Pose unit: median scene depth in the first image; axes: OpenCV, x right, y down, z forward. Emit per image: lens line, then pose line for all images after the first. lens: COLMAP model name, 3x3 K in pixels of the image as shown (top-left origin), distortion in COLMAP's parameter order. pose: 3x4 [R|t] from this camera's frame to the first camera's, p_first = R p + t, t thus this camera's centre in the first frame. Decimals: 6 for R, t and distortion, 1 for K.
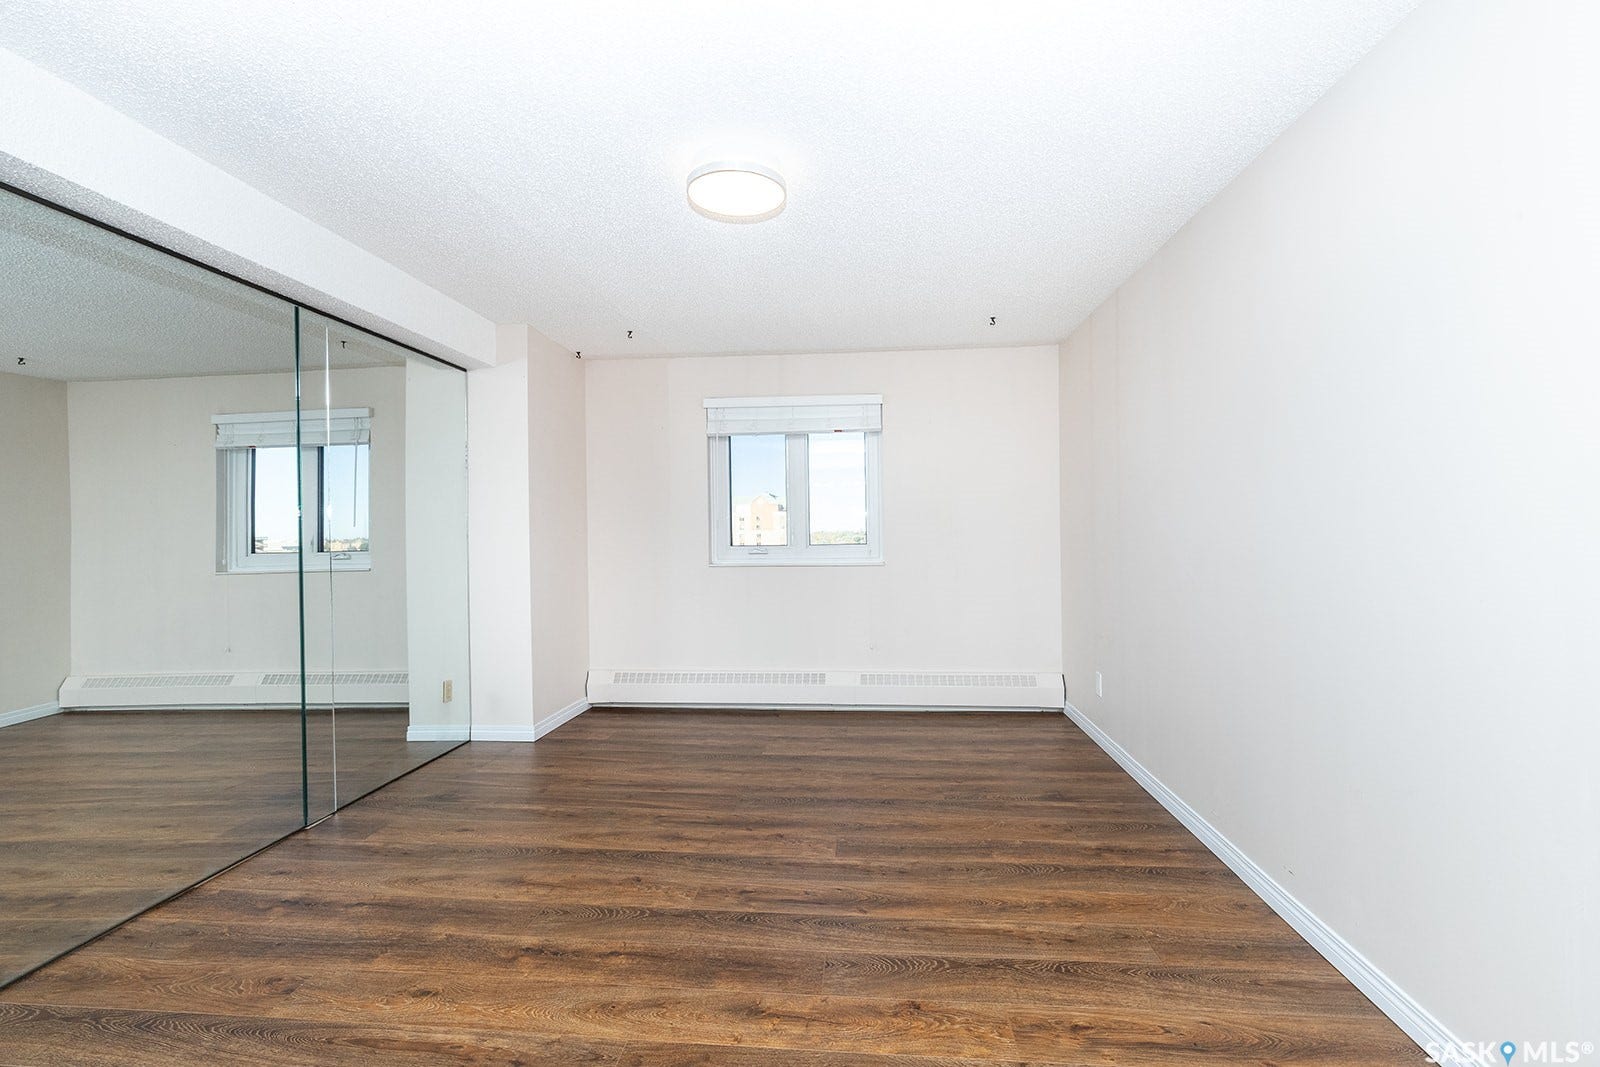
lens RADIAL K [[712.0, 0, 801.9], [0, 712.0, 539.7], [0, 0, 1]] dist [-0.000542, 0.001181]
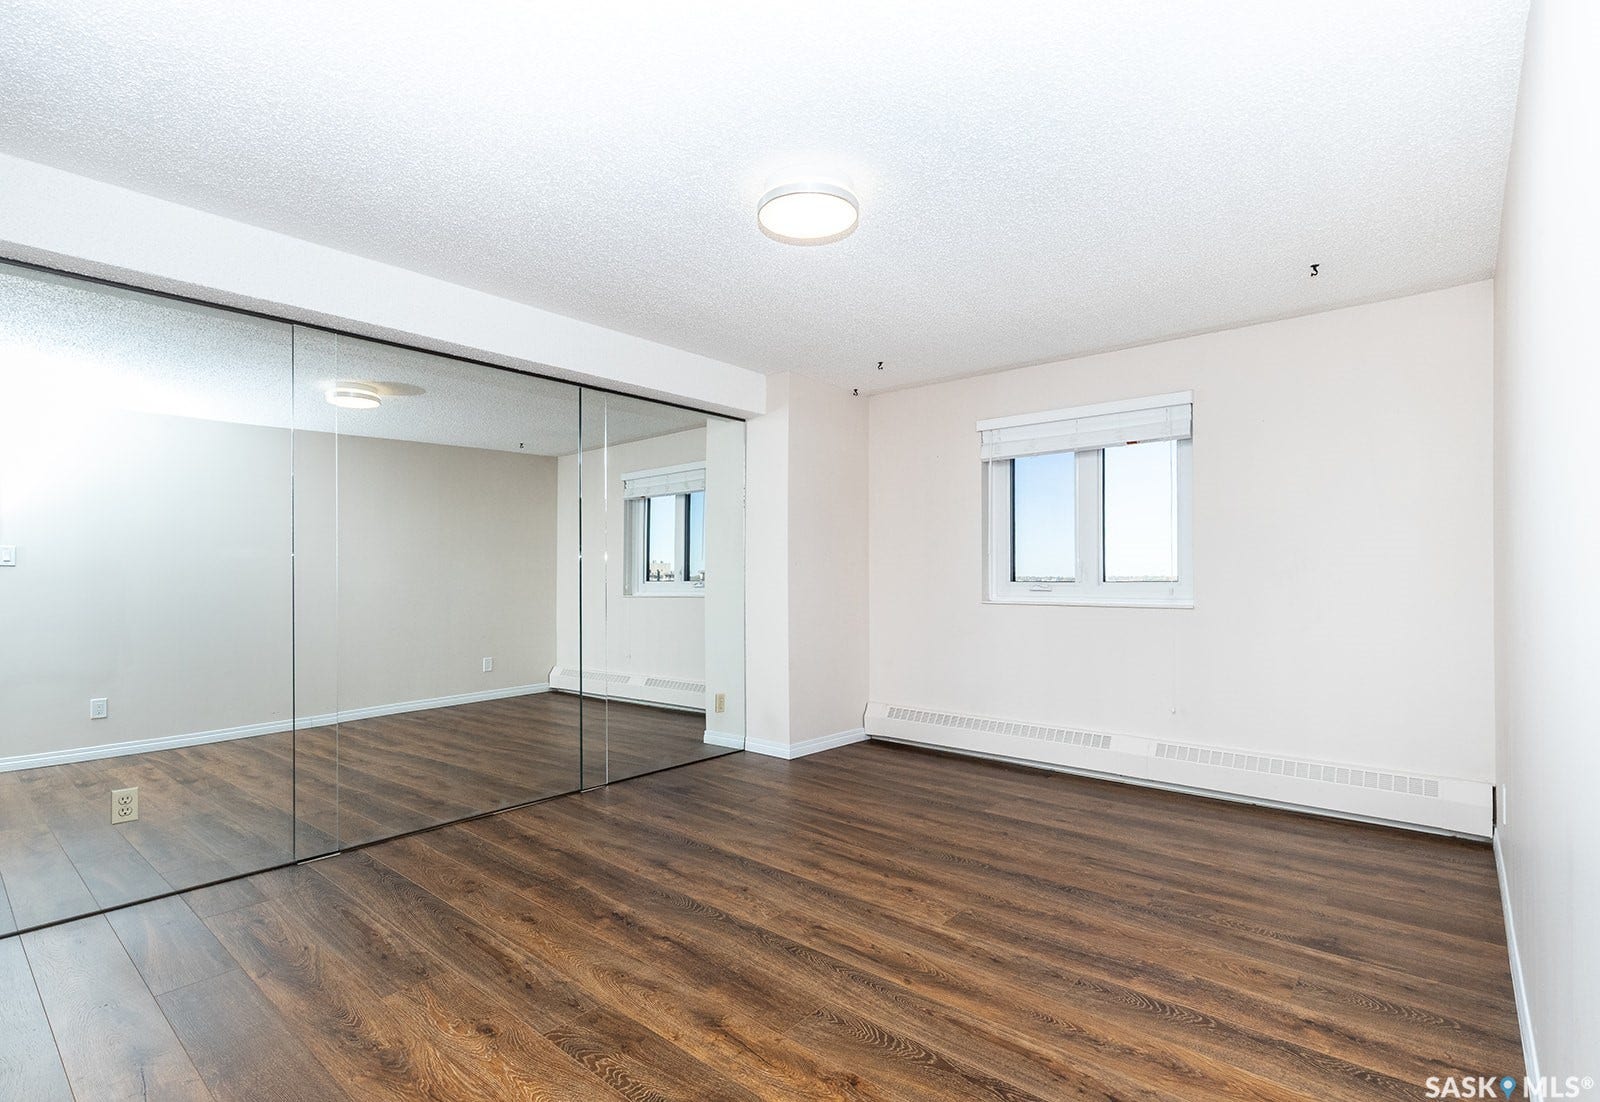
lens RADIAL K [[763.3, 0, 800.8], [0, 763.3, 544.0], [0, 0, 1]] dist [0.001955, -0.001029]
pose [[0.815633, -0.012226, -0.578440, 0.418469], [-0.016408, 0.998886, -0.044249, 0.017145], [0.578337, 0.045582, 0.814524, 0.096572]]
